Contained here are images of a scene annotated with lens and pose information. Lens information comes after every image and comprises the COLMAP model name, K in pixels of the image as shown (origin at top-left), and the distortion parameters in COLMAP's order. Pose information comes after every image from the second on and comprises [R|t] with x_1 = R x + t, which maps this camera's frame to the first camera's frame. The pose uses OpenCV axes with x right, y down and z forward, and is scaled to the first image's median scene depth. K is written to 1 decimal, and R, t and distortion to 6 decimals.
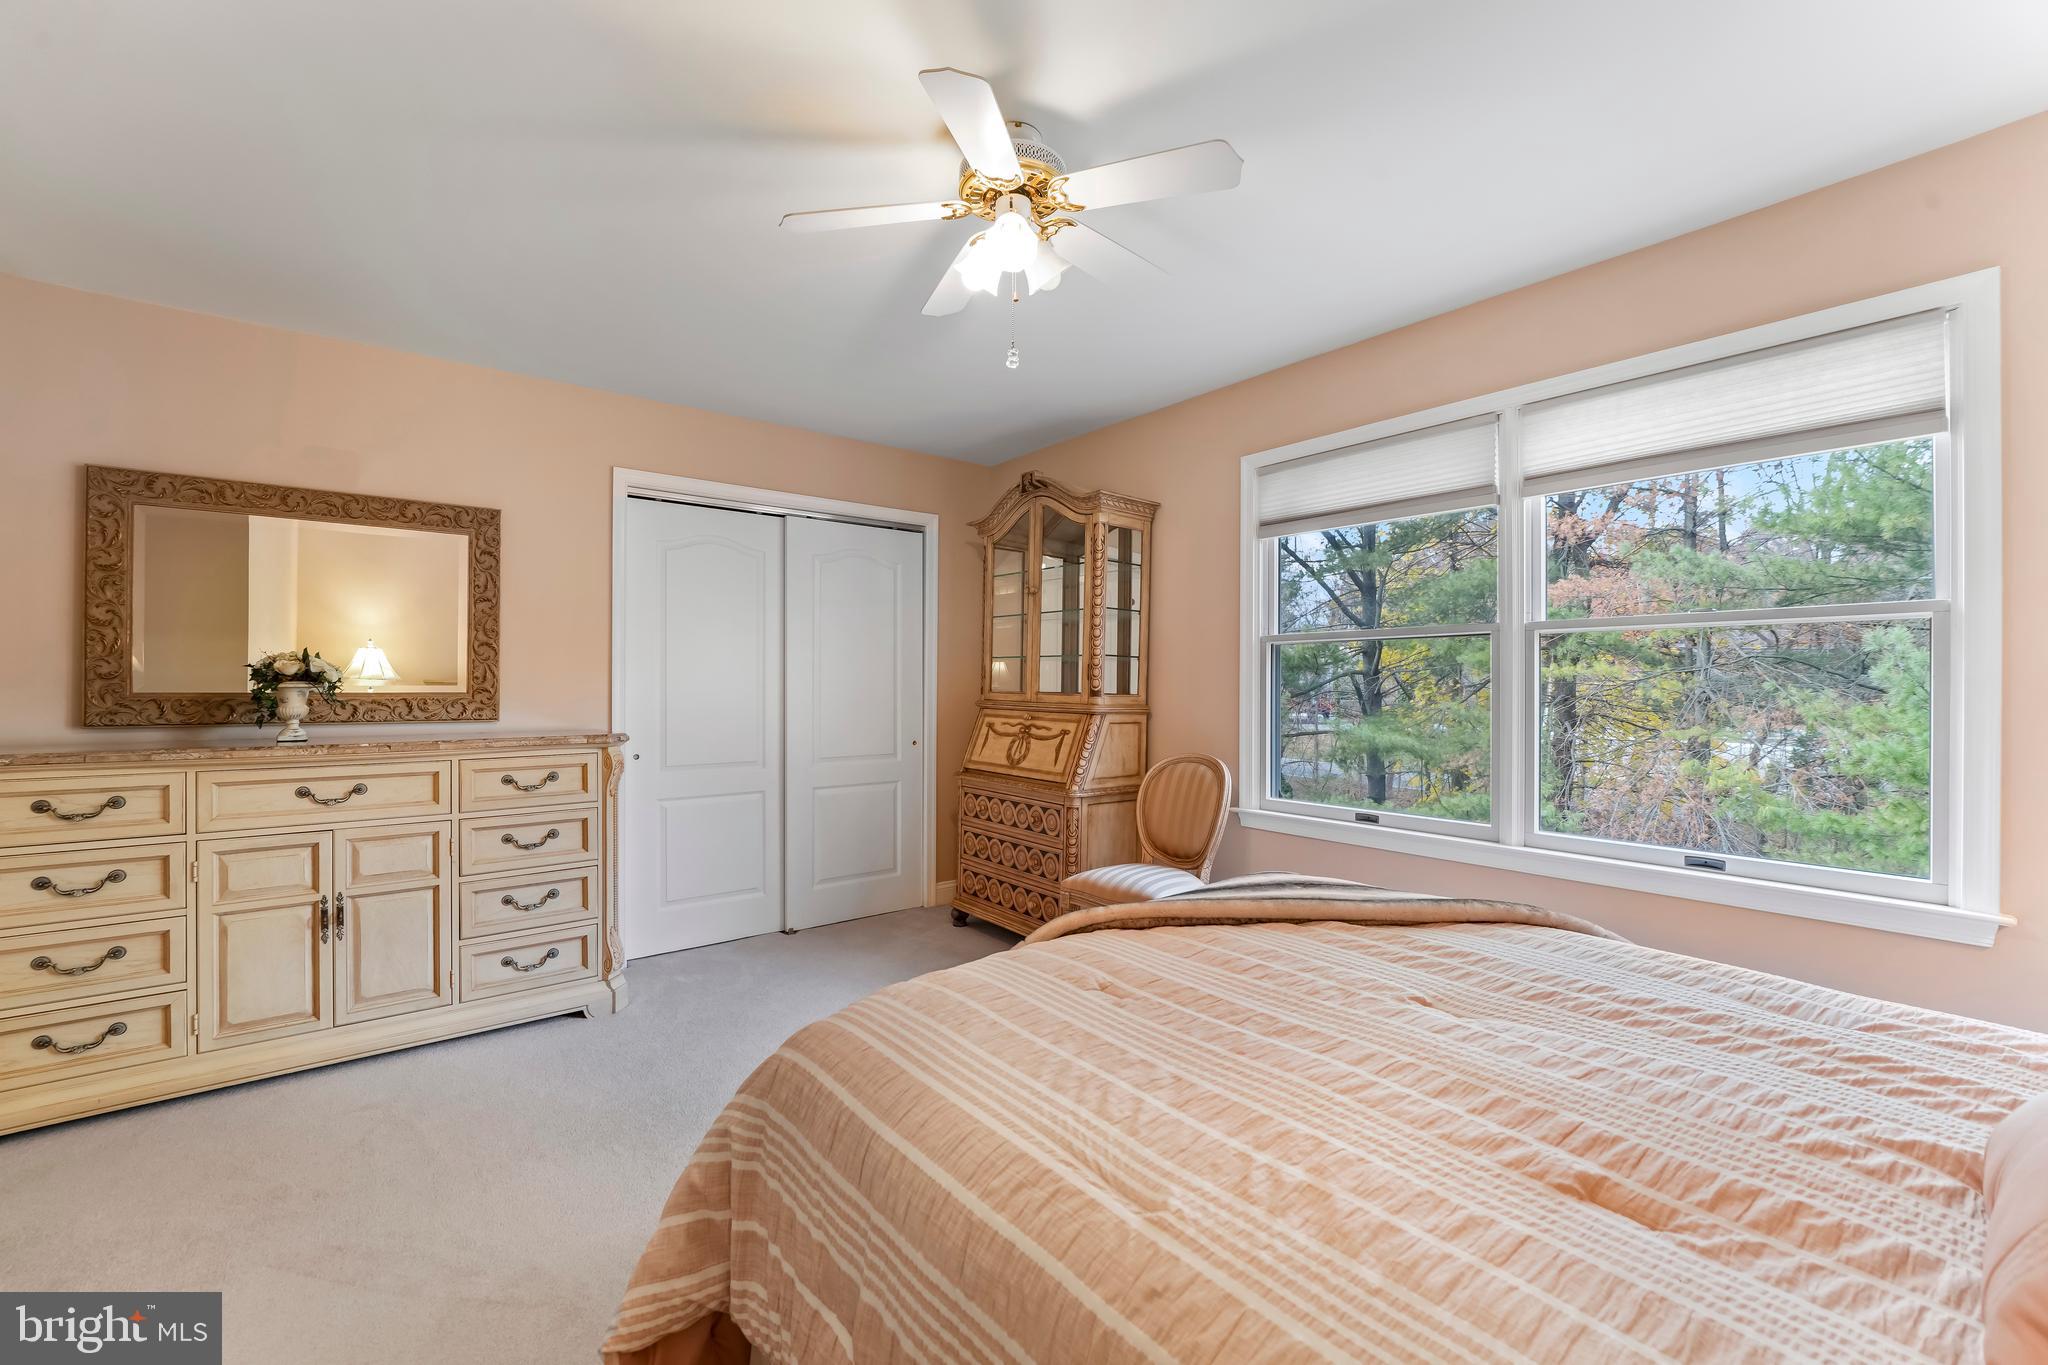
lens RADIAL K [[850.8, 0, 1019.9], [0, 850.8, 692.0], [0, 0, 1]] dist [-0.010562, -0.000470]
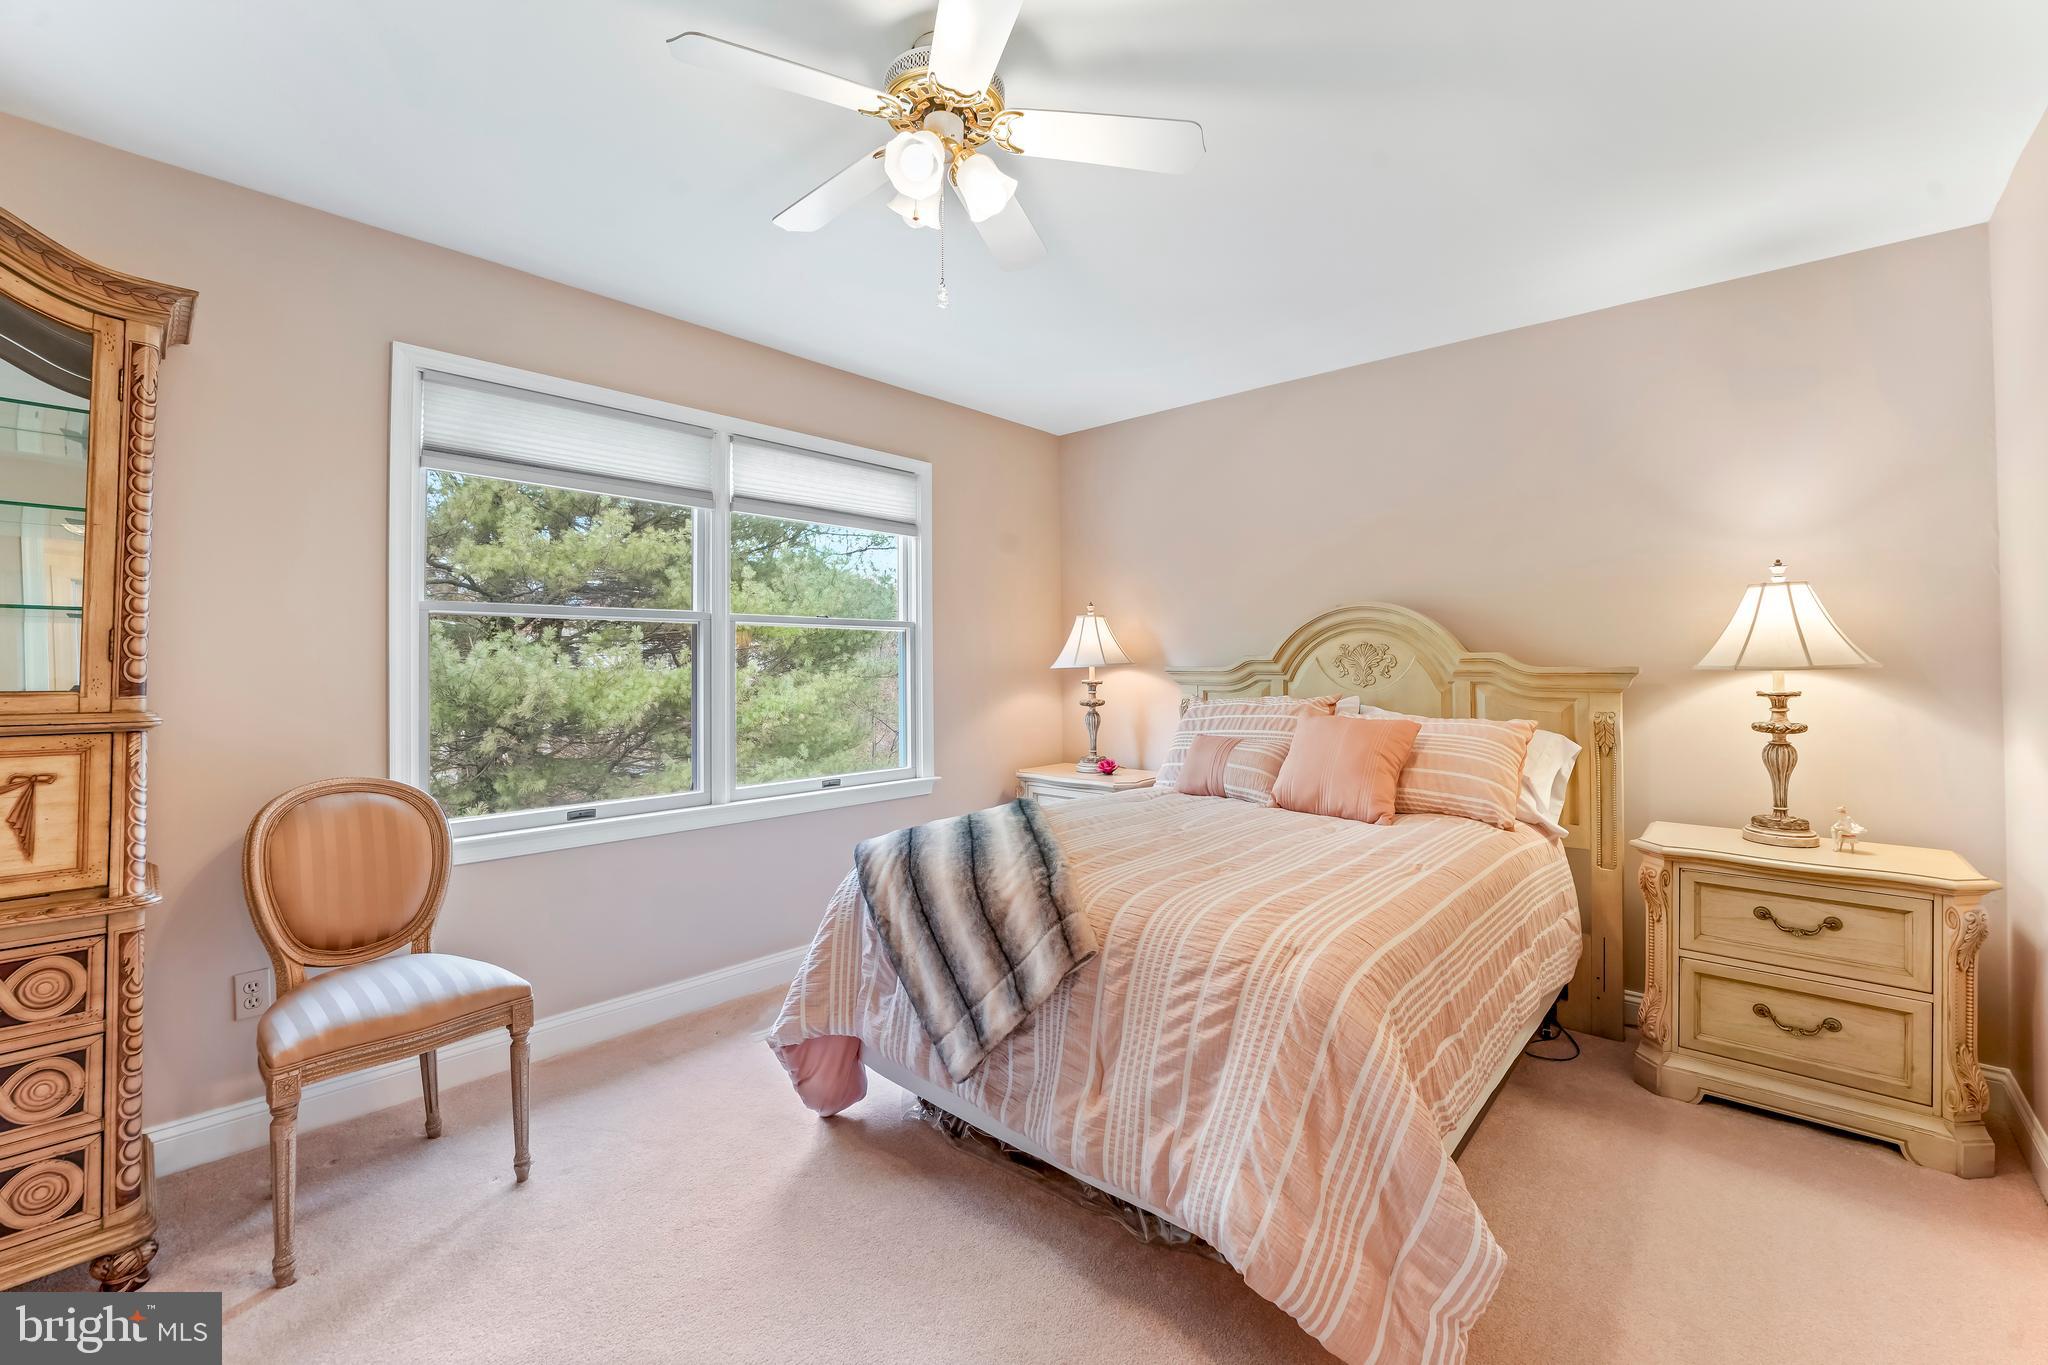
lens RADIAL K [[836.1, 0, 1019.8], [0, 836.1, 668.1], [0, 0, 1]] dist [-0.025371, 0.000005]
pose [[-0.168251, -0.006071, 0.985726, -0.486556], [0.008968, 0.999930, 0.007689, -0.010296], [-0.985703, 0.010134, -0.168184, 0.615764]]
